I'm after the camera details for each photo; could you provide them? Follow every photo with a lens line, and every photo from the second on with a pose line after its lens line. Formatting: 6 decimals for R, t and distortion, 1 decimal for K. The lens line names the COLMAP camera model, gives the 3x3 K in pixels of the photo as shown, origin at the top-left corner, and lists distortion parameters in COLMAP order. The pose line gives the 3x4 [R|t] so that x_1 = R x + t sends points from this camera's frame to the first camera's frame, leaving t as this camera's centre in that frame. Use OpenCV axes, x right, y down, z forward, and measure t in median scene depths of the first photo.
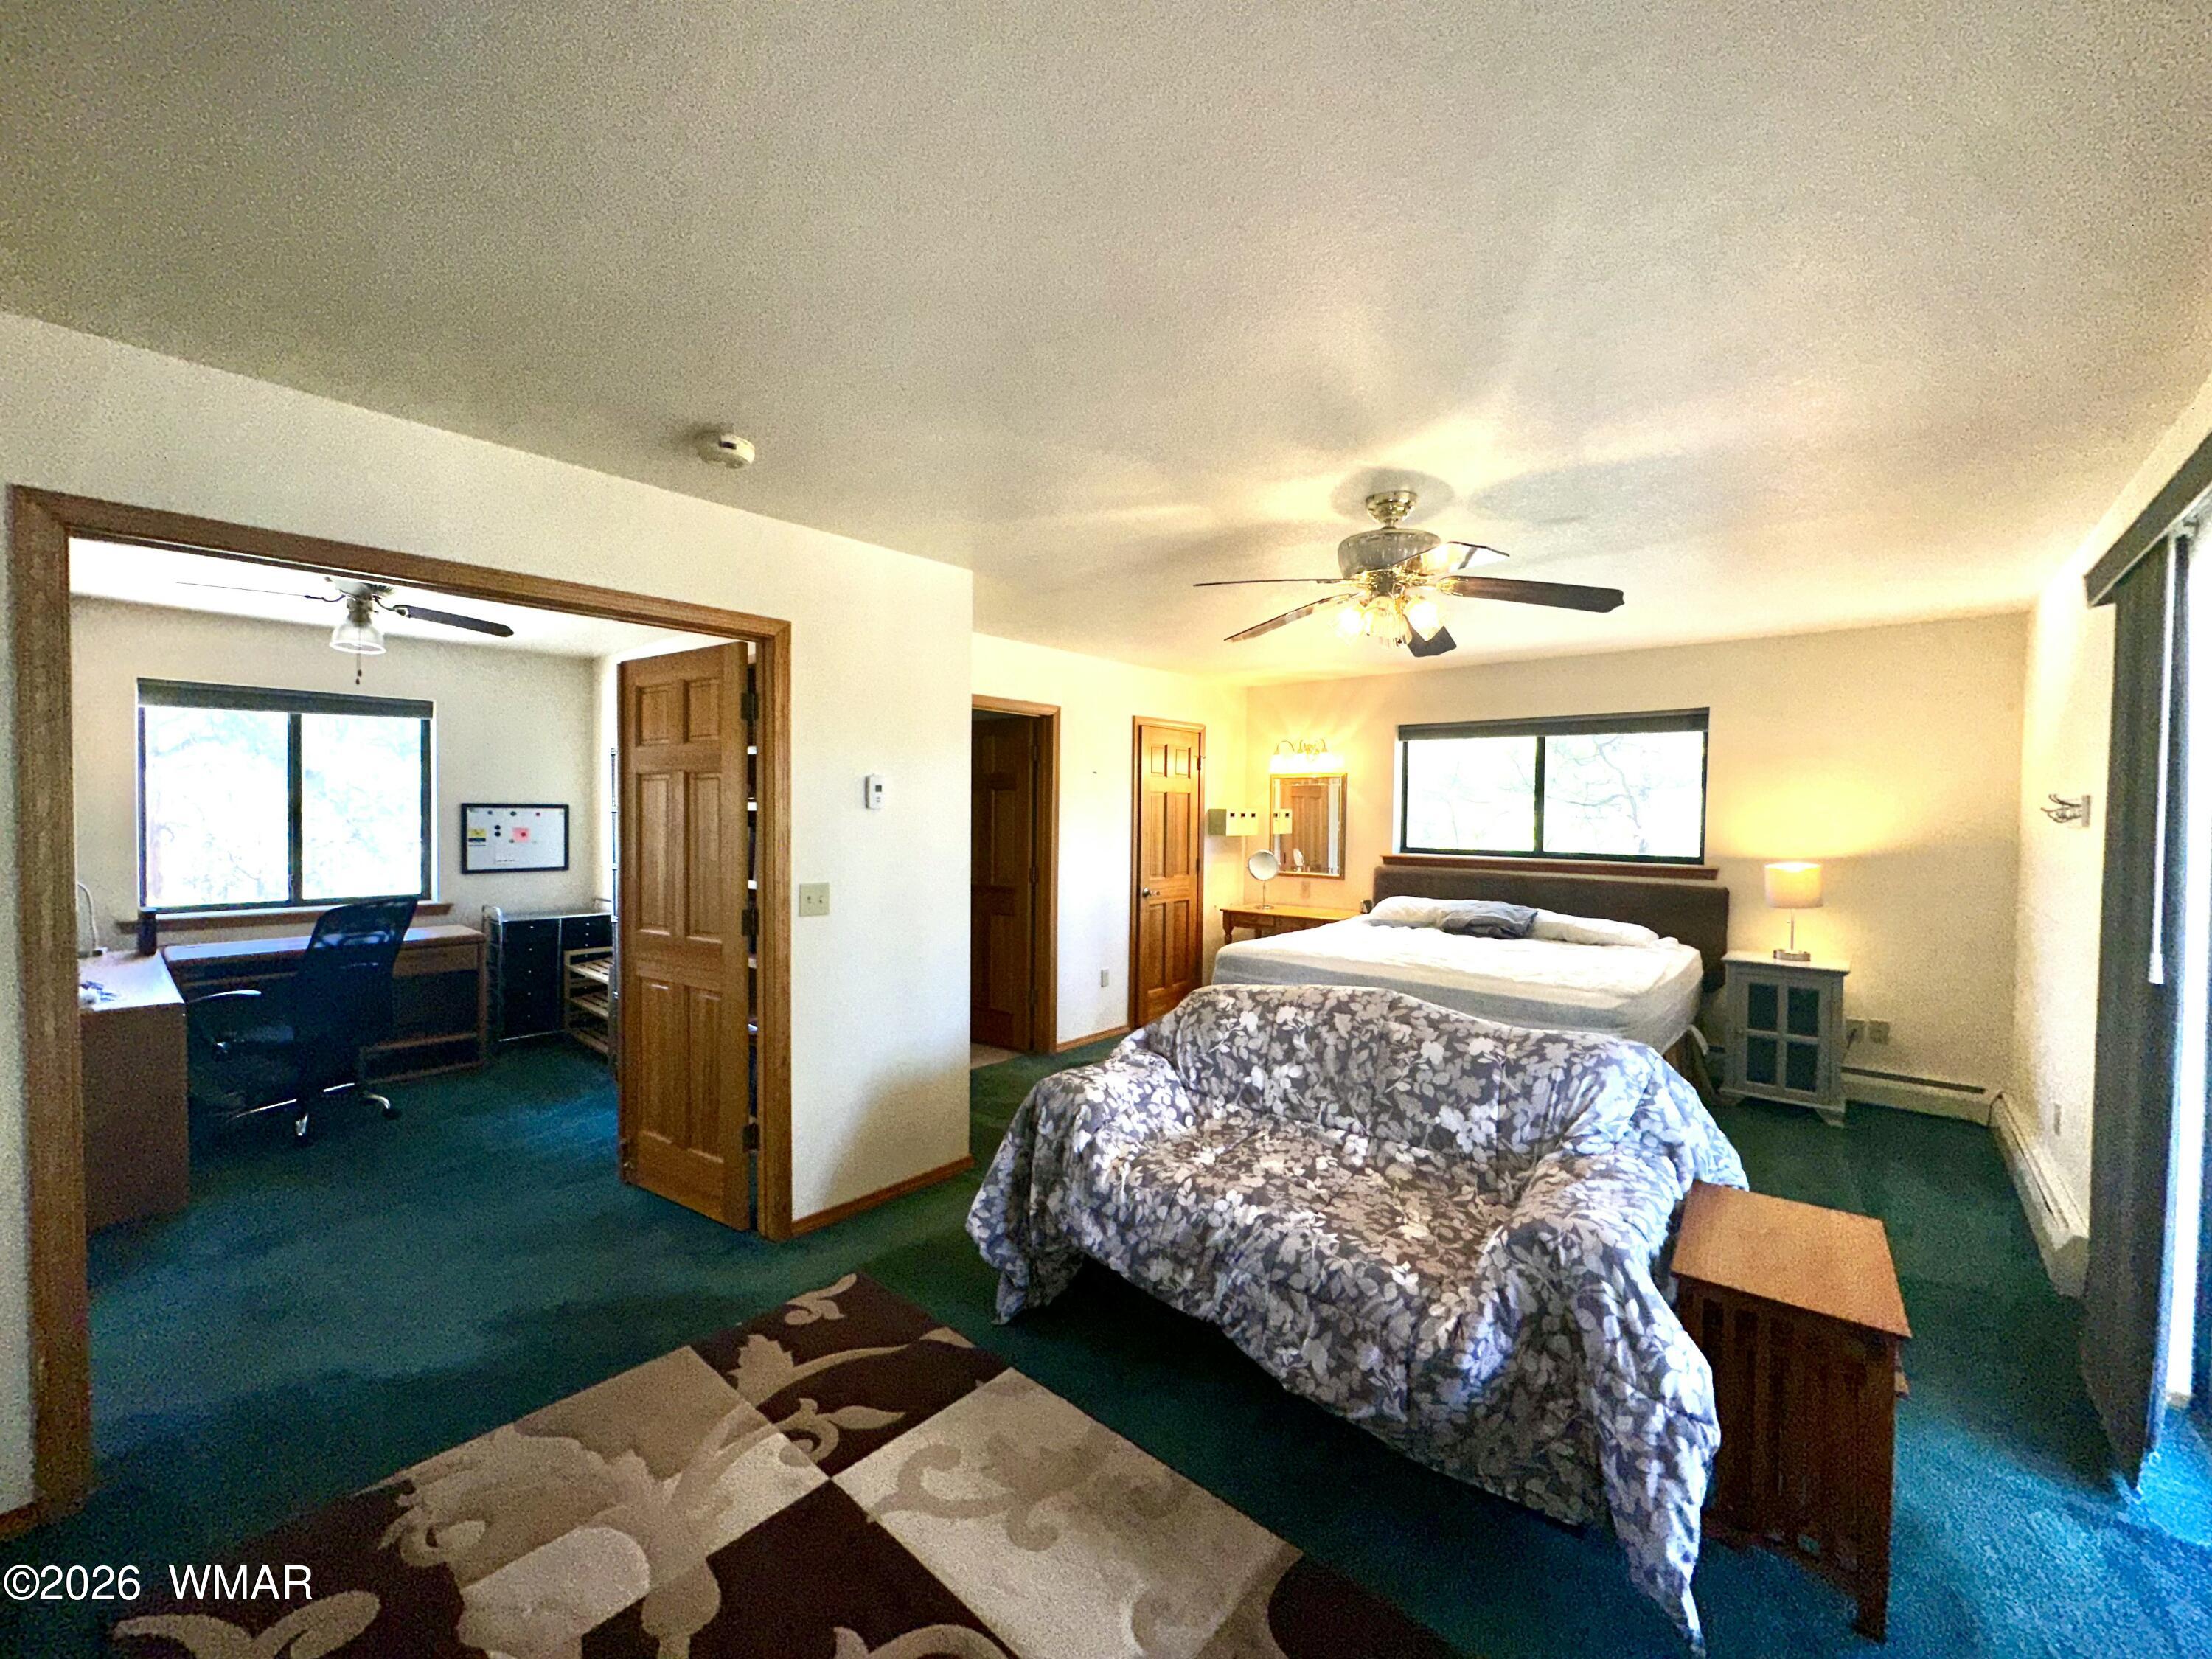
lens RADIAL K [[886.5, 0, 1117.0], [0, 886.5, 823.9], [0, 0, 1]] dist [-0.001364, 0.000231]
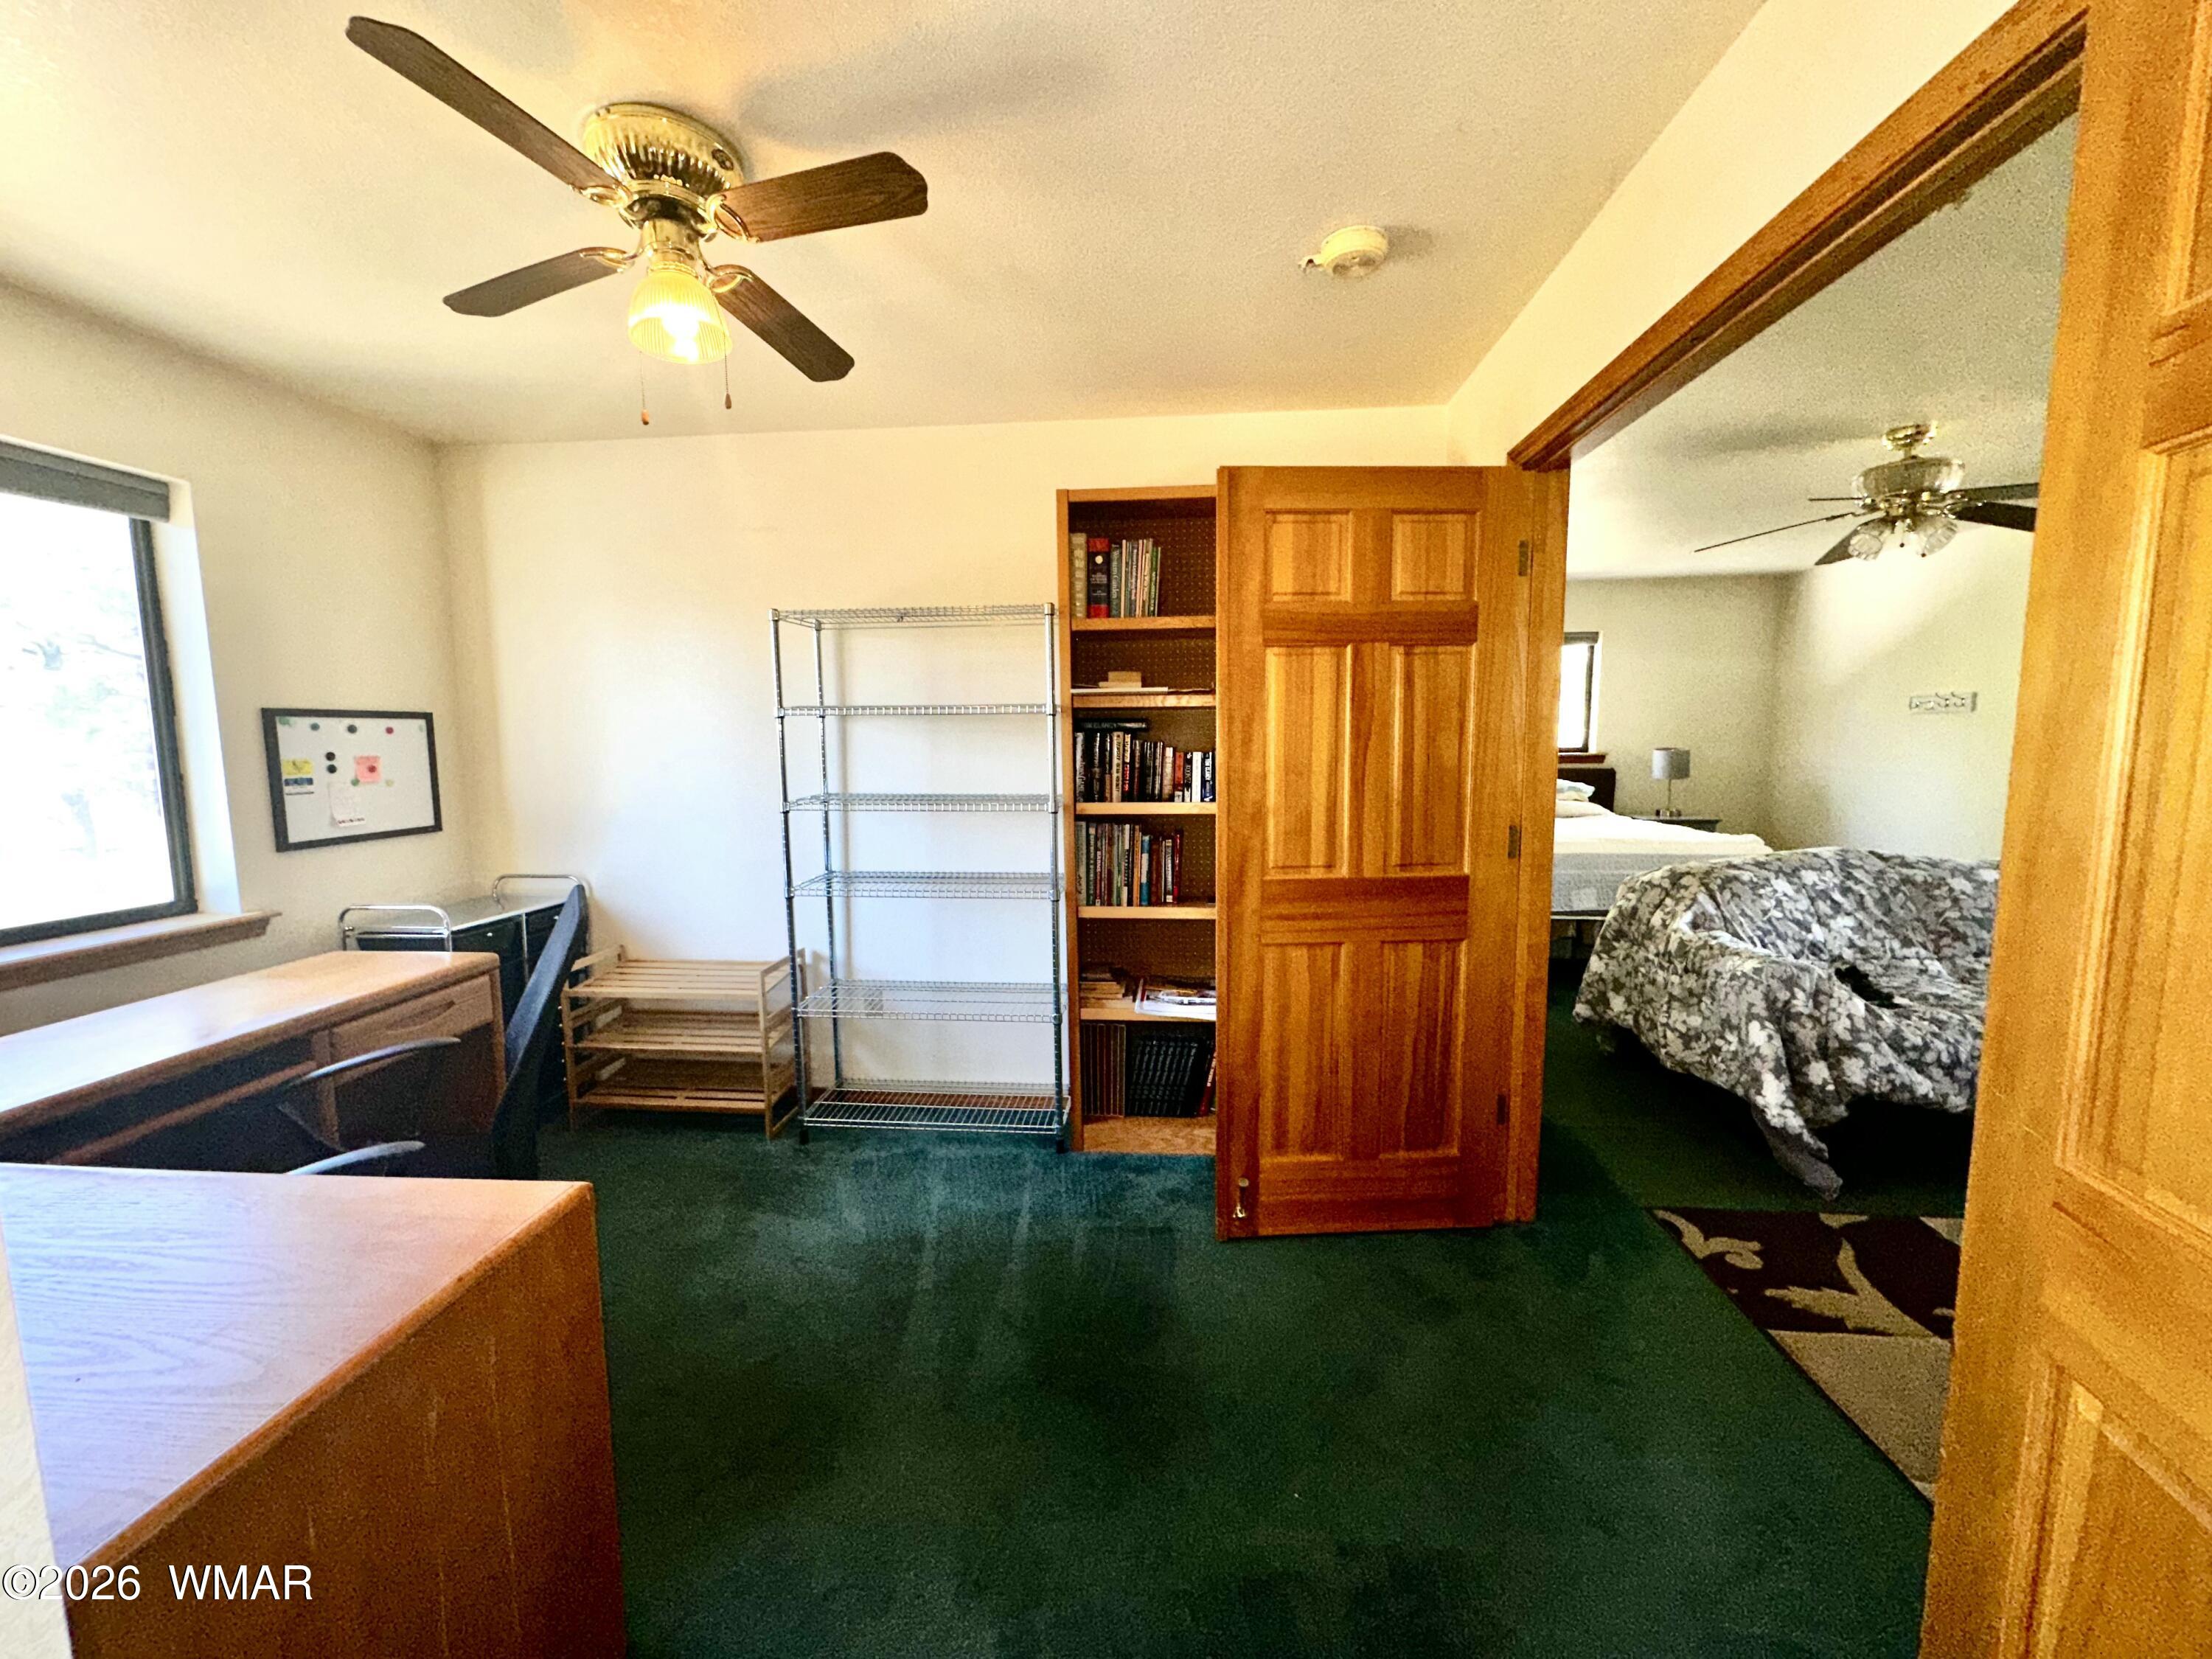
lens RADIAL K [[886.5, 0, 1113.6], [0, 886.5, 849.6], [0, 0, 1]] dist [-0.001364, 0.000231]
pose [[0.811261, -0.094650, 0.576972, -1.316354], [0.028433, 0.992029, 0.122759, 0.015470], [-0.583992, -0.083184, 0.807486, 0.664155]]
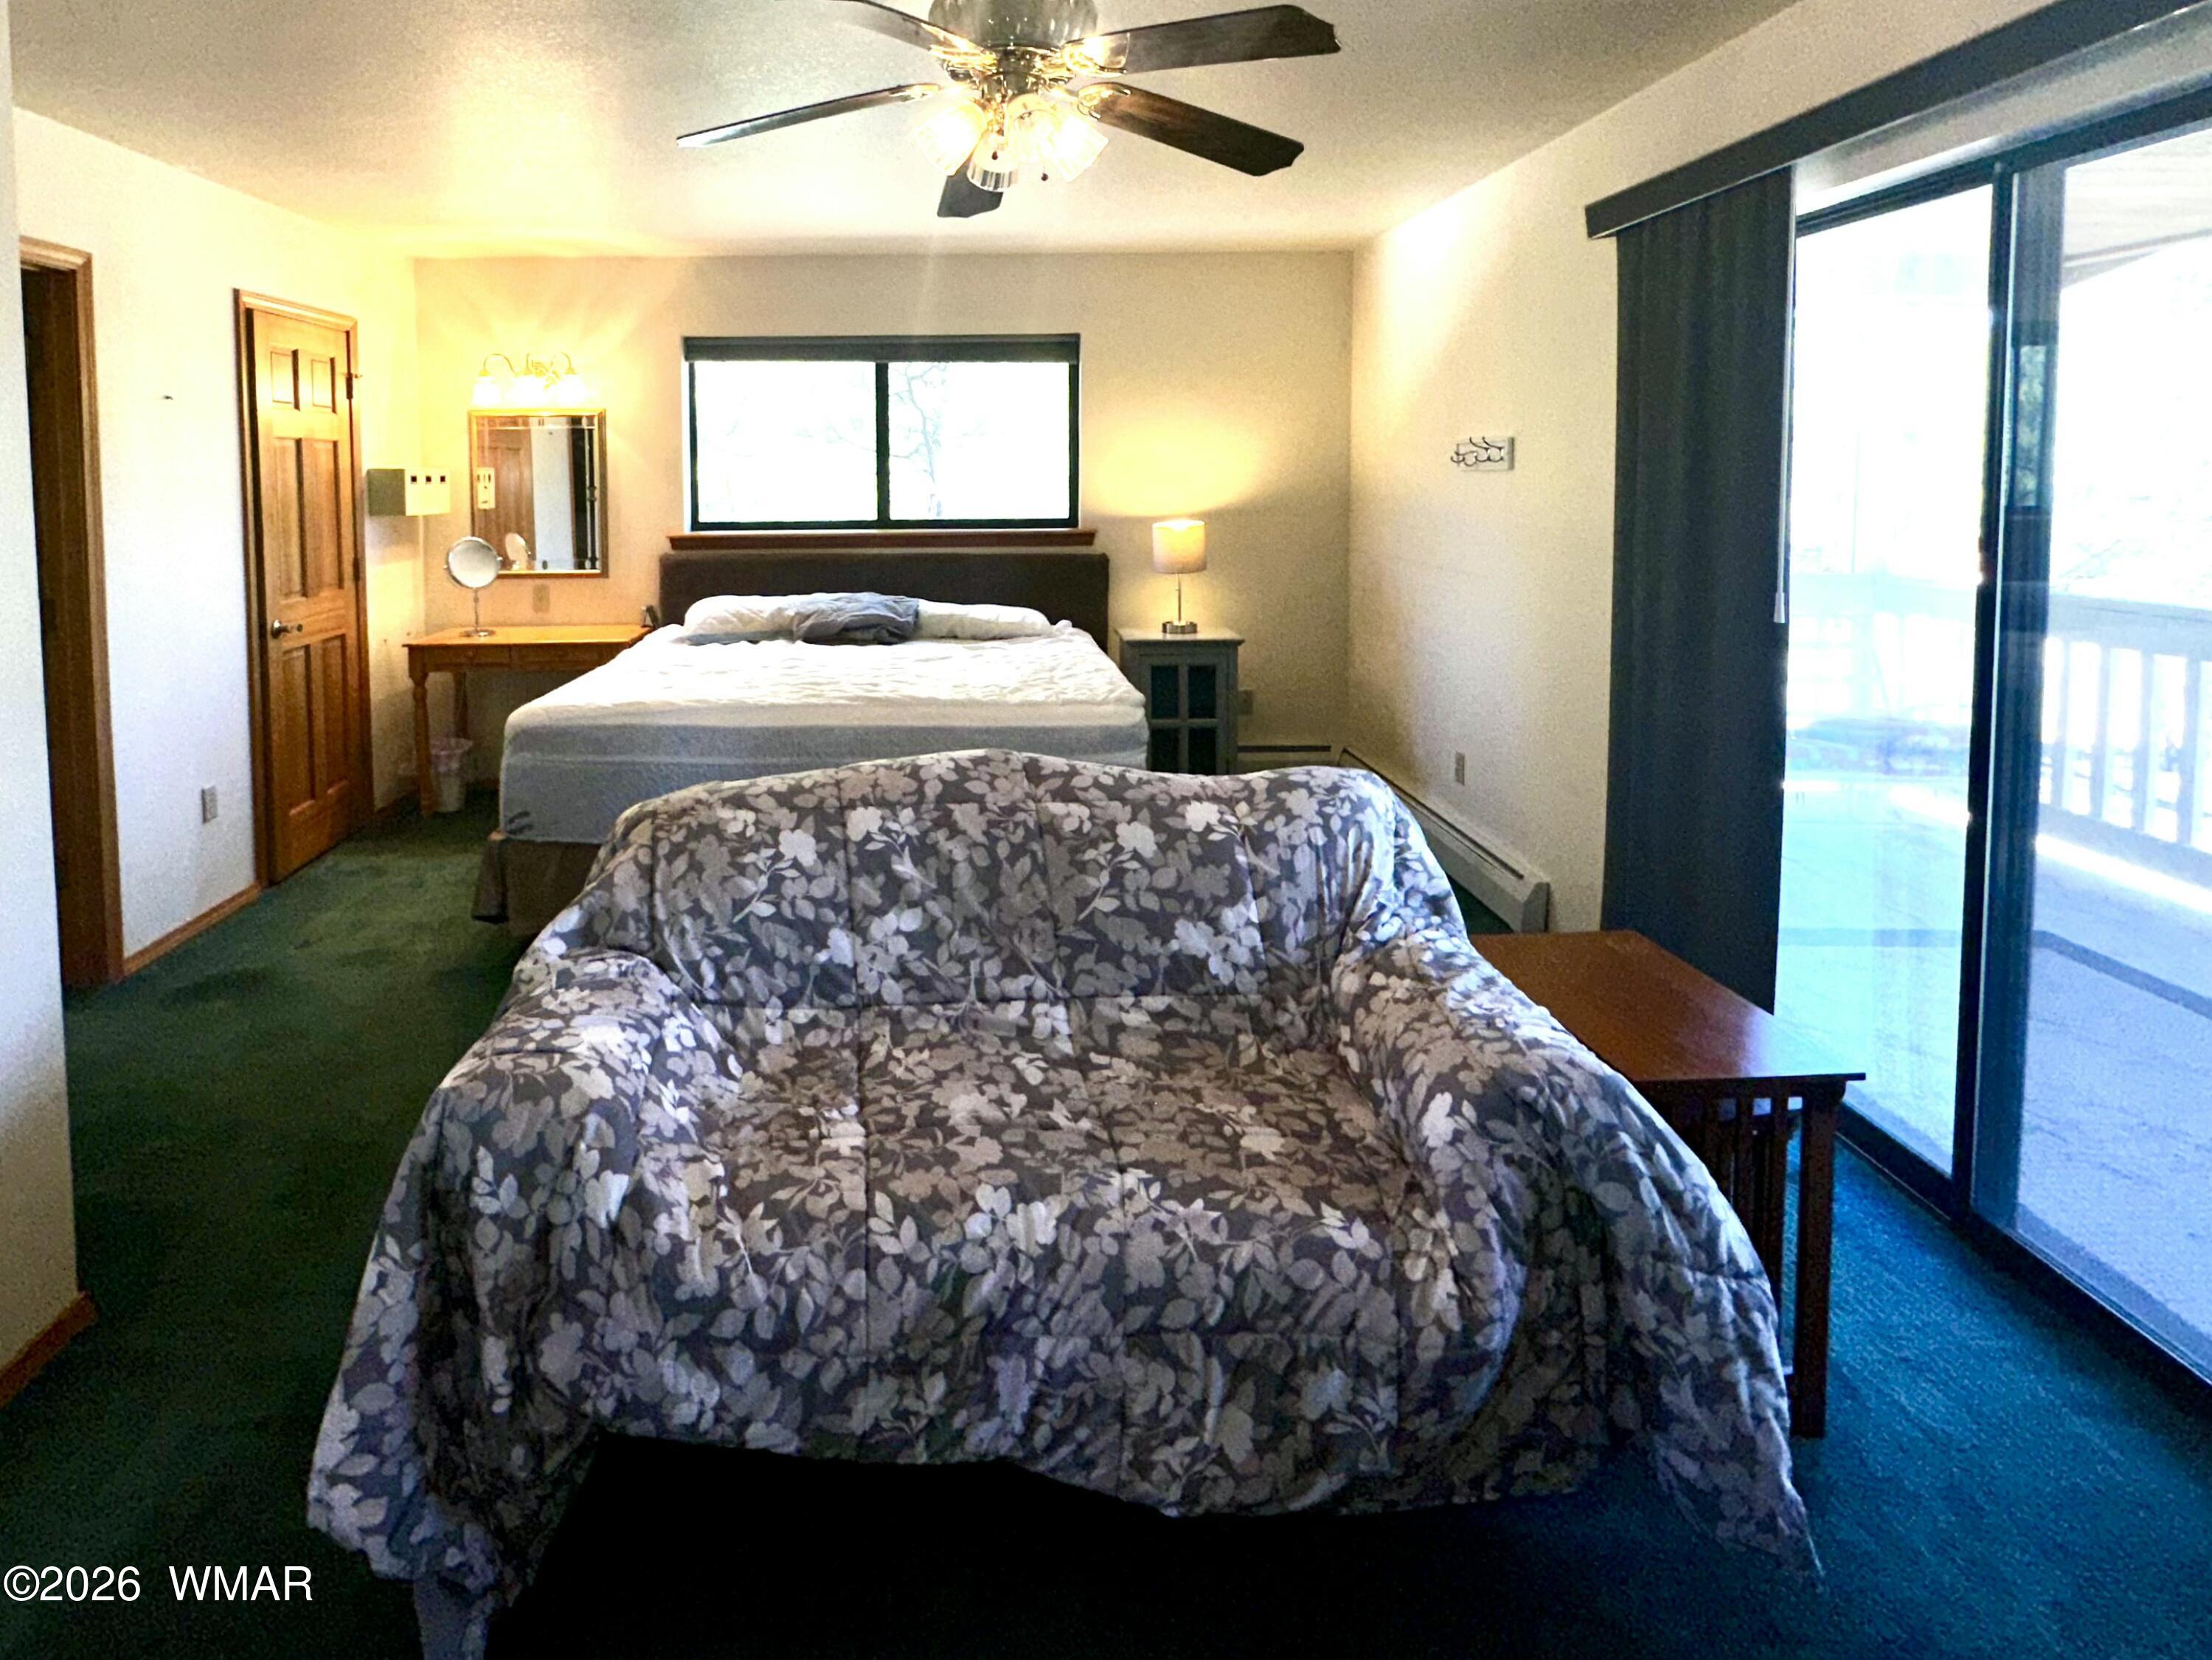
lens RADIAL K [[1225.8, 0, 983.3], [0, 1225.8, 538.4], [0, 0, 1]] dist [-0.002606, -0.000553]
pose [[0.758134, -0.051037, 0.650099, -0.274963], [0.025493, 0.998490, 0.048659, -0.001909], [-0.651600, -0.020317, 0.758290, 0.398901]]
